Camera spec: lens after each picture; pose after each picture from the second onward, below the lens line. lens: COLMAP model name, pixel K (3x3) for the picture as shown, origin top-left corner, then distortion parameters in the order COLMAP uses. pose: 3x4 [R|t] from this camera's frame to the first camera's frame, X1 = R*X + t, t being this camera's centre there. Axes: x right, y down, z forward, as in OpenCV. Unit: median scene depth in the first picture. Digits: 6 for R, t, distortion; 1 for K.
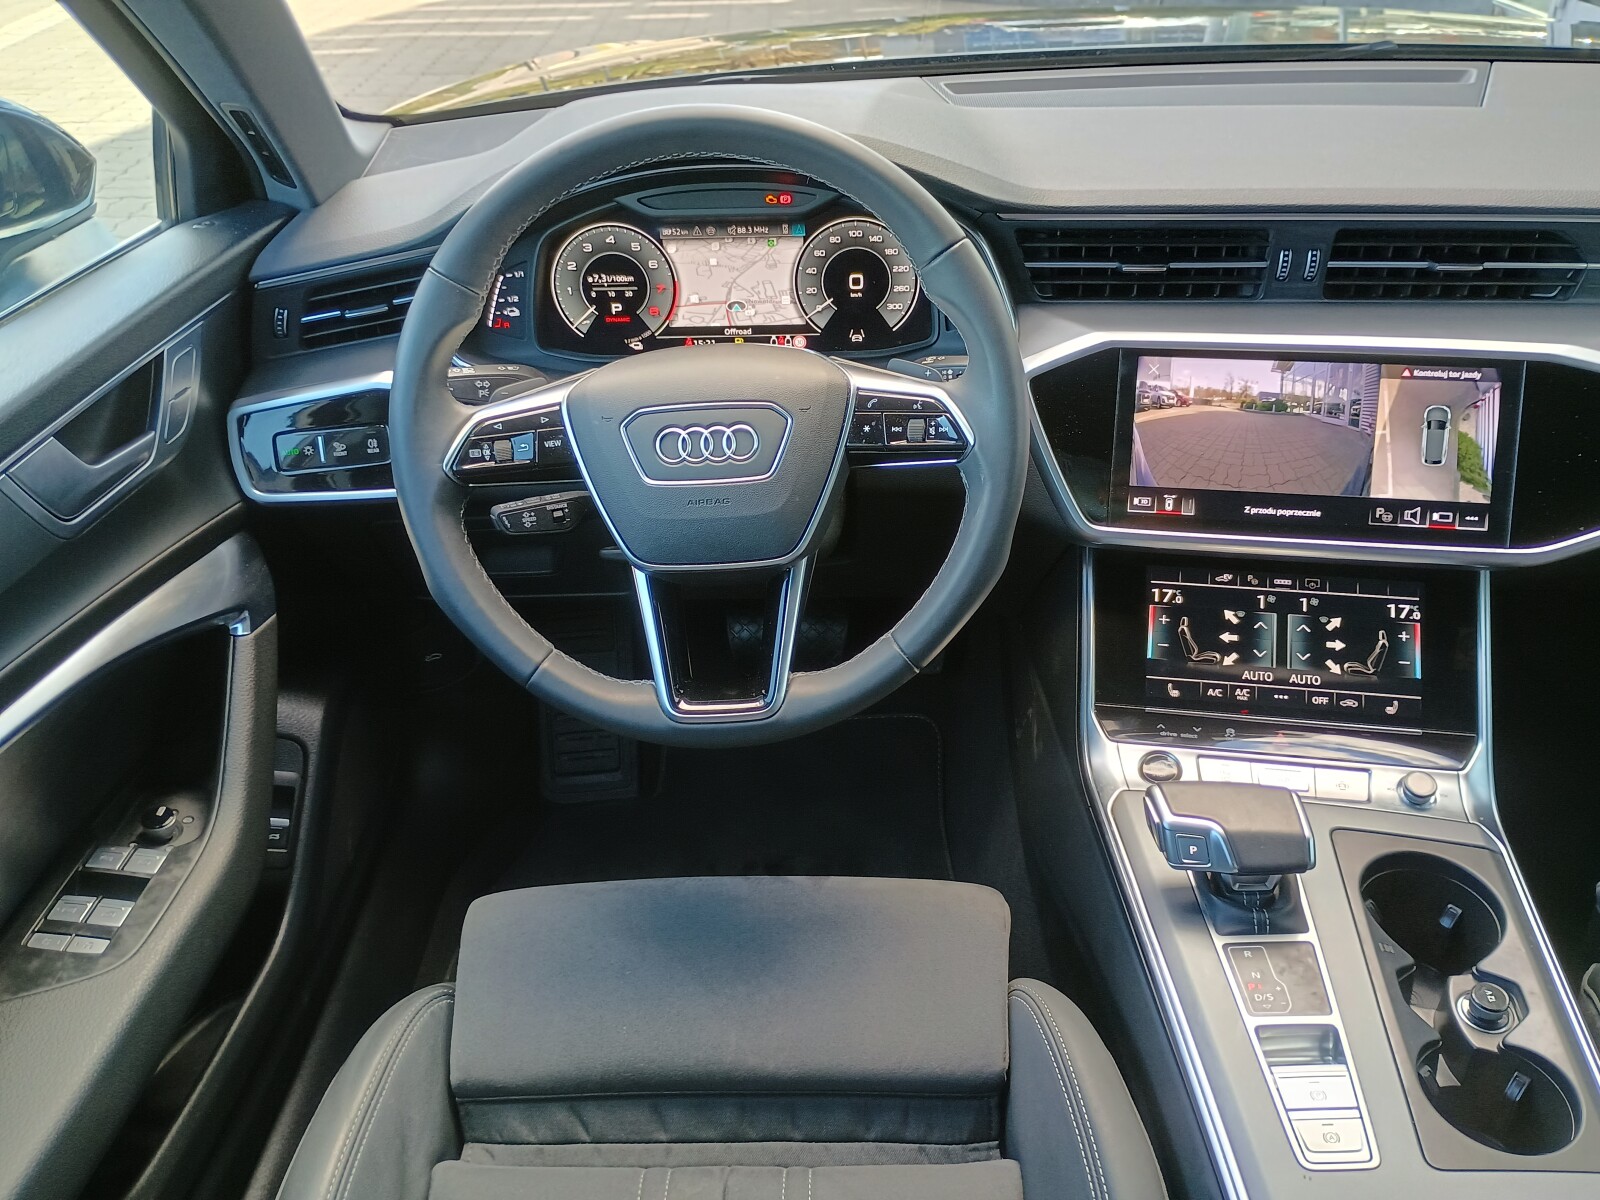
lens RADIAL K [[1379.6, 0, 822.4], [0, 1379.6, 583.2], [0, 0, 1]] dist [0.055311, -0.063417]
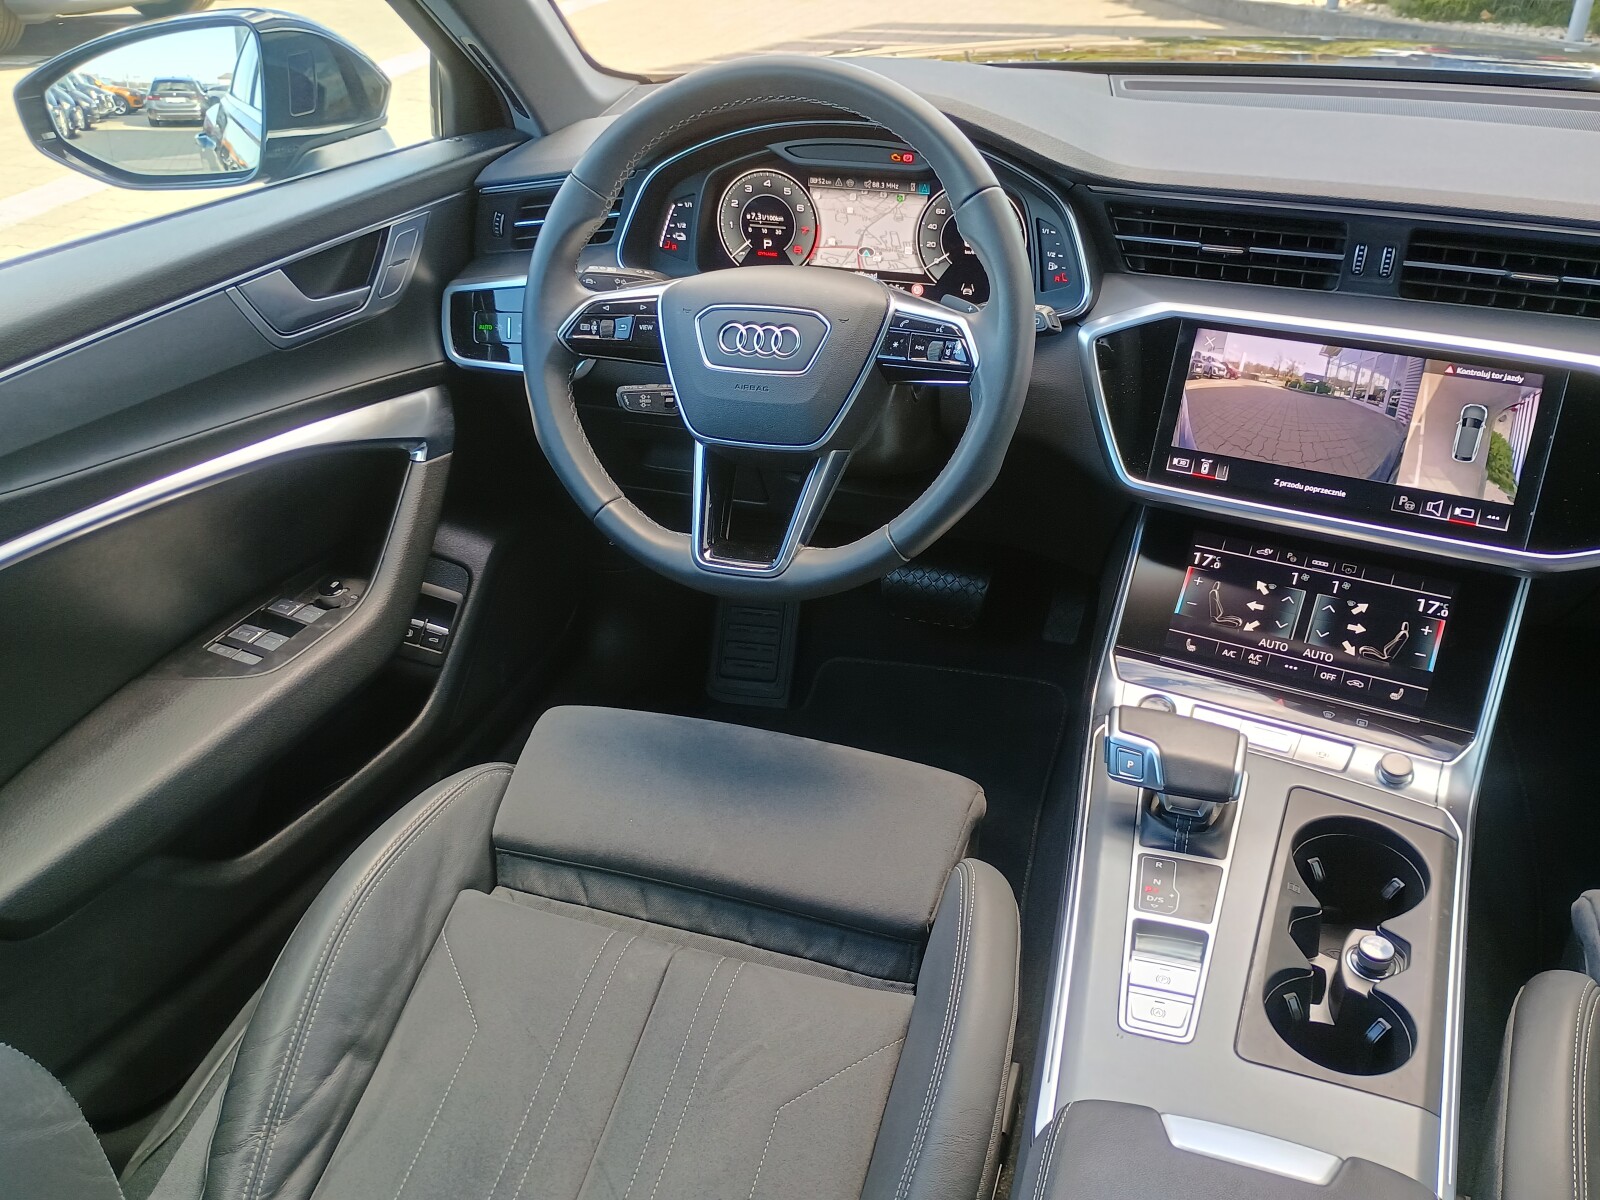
lens RADIAL K [[1379.6, 0, 820.1], [0, 1379.6, 593.0], [0, 0, 1]] dist [0.055311, -0.063417]
pose [[0.952807, 0.163664, -0.255682, 0.255758], [-0.168088, 0.985761, 0.004612, 0.083475], [0.252796, 0.038583, 0.966750, -0.109371]]
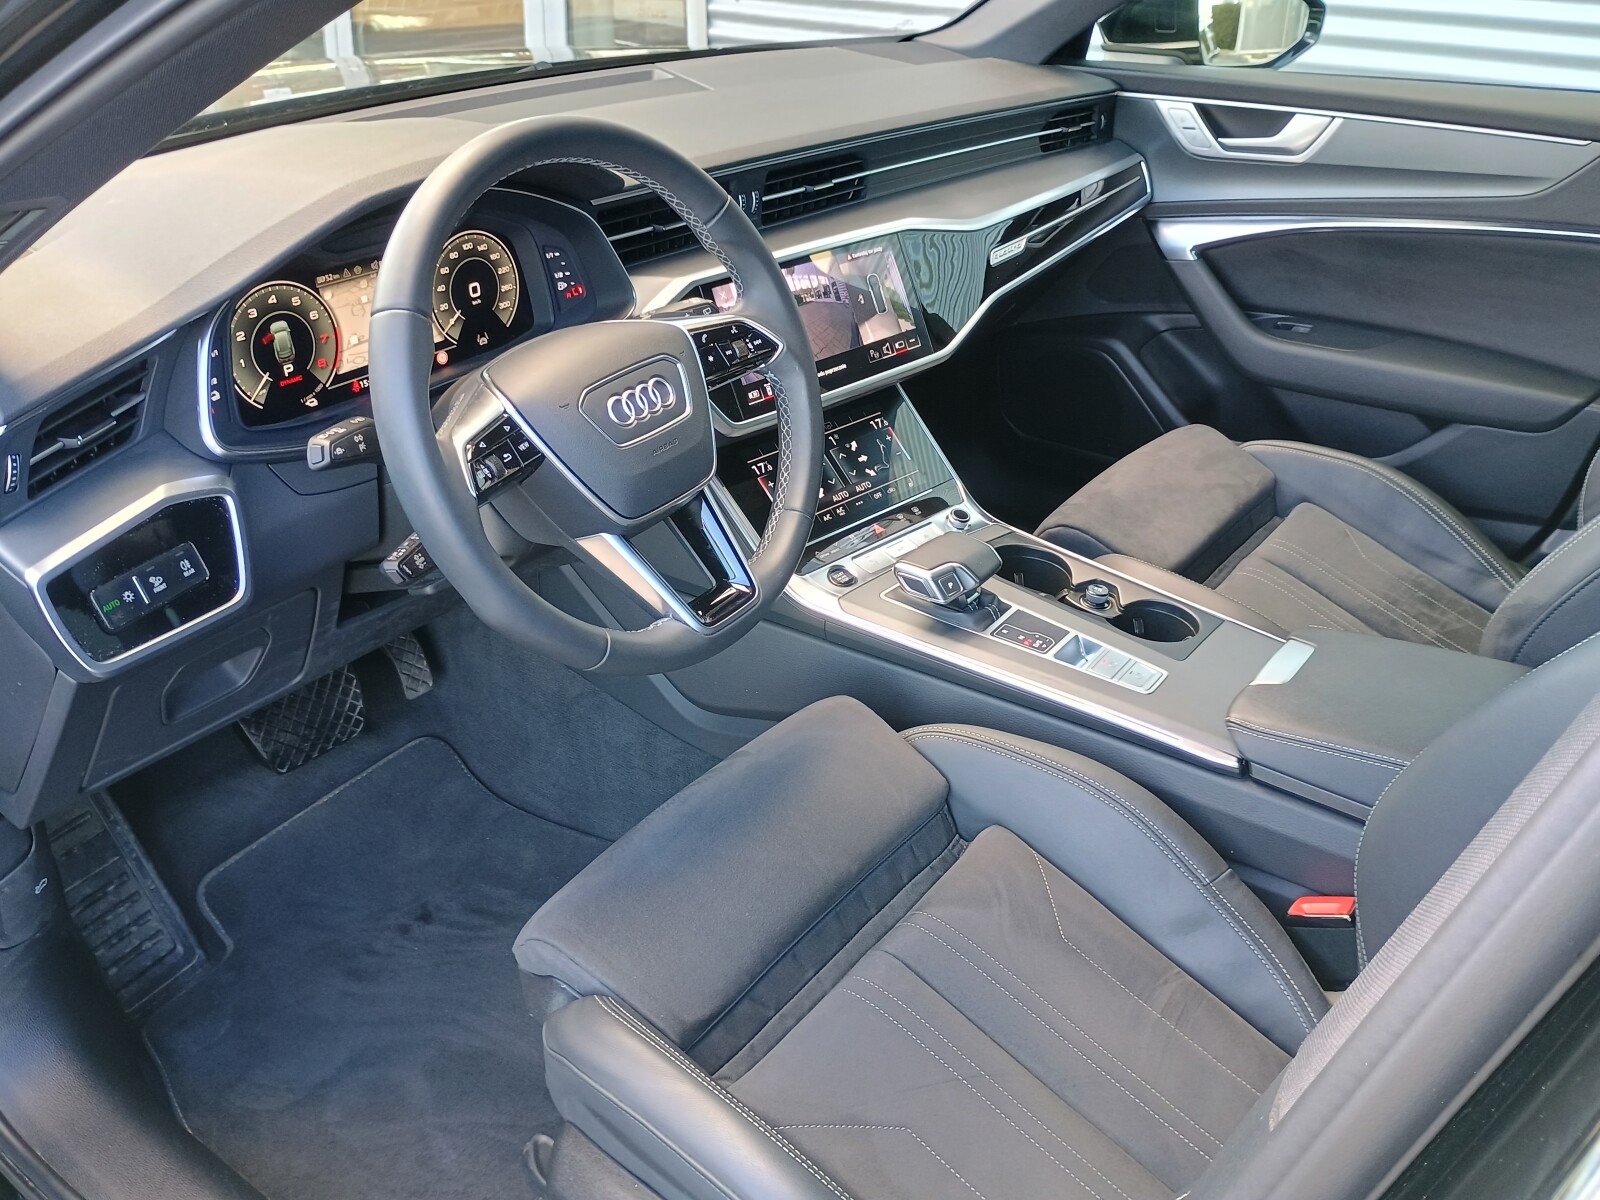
lens RADIAL K [[1379.6, 0, 798.4], [0, 1379.6, 589.7], [0, 0, 1]] dist [0.055311, -0.063417]
pose [[0.585575, -0.365432, 0.723576, -0.748884], [0.399282, 0.906855, 0.134863, -0.050851], [-0.705461, 0.209939, 0.676942, 0.131706]]
